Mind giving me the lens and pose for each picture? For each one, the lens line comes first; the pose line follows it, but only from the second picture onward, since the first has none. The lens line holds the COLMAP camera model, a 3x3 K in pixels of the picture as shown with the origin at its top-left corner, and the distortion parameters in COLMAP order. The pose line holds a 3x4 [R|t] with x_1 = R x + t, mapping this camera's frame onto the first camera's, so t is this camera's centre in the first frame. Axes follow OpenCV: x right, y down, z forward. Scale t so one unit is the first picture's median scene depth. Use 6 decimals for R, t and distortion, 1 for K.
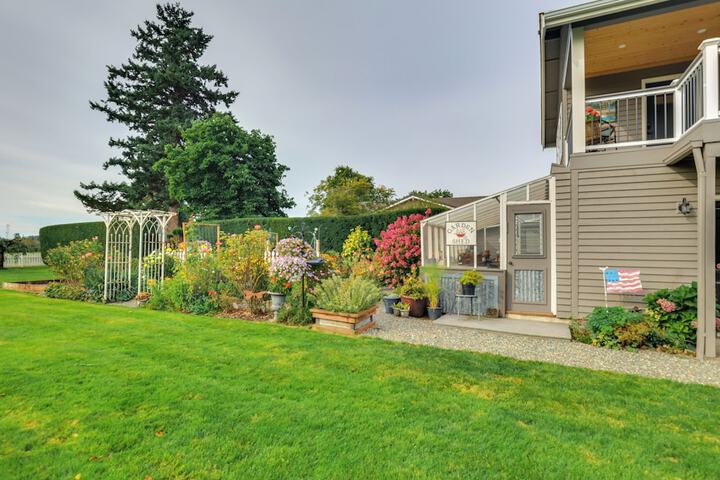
lens RADIAL K [[340.1, 0, 343.9], [0, 340.1, 242.2], [0, 0, 1]] dist [-0.008626, 0.003339]
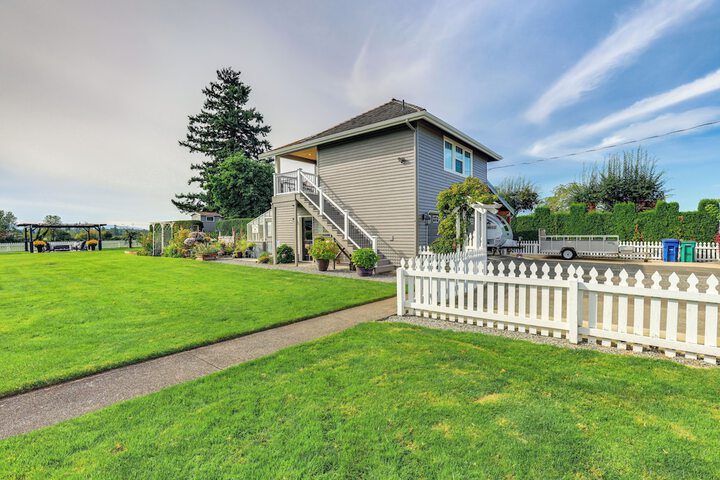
lens RADIAL K [[340.1, 0, 377.8], [0, 340.1, 242.7], [0, 0, 1]] dist [-0.008626, 0.003339]
pose [[0.980520, -0.005876, -0.196332, 0.422151], [0.013867, 0.999129, 0.039353, -0.000853], [0.195930, -0.041309, 0.979748, -0.340442]]
